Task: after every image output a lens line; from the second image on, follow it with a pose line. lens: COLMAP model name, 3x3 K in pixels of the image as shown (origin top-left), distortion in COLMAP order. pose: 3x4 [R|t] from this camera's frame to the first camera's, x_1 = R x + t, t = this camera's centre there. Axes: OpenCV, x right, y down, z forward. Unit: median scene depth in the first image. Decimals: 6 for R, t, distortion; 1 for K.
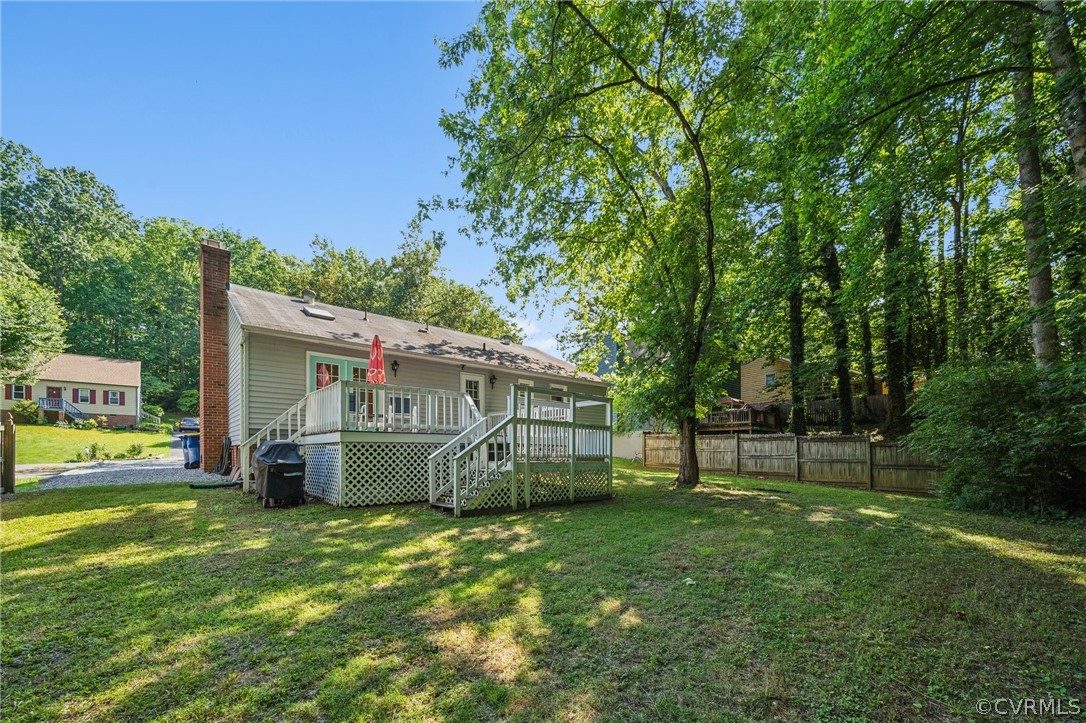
lens RADIAL K [[392.6, 0, 543.0], [0, 392.6, 361.5], [0, 0, 1]] dist [-0.000993, -0.000115]
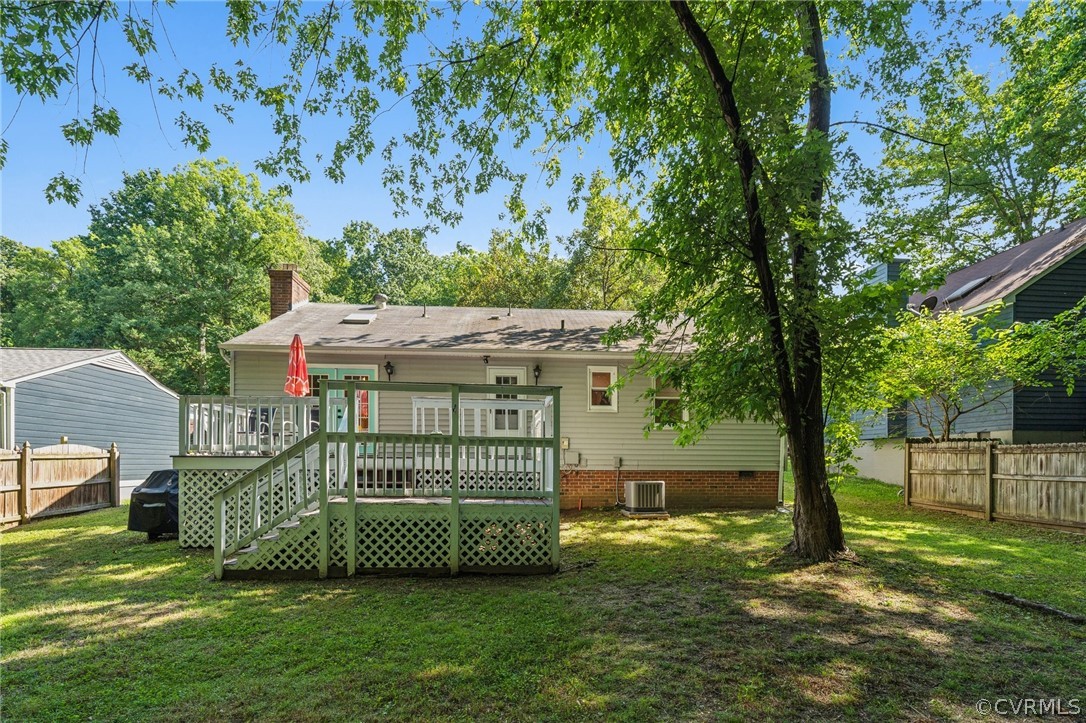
lens RADIAL K [[505.7, 0, 543.0], [0, 505.7, 361.5], [0, 0, 1]] dist [-0.027844, -0.000056]
pose [[0.808550, -0.120099, -0.576041, 0.557076], [0.127858, 0.991418, -0.027235, 0.077316], [0.574369, -0.051631, 0.816967, 0.434244]]
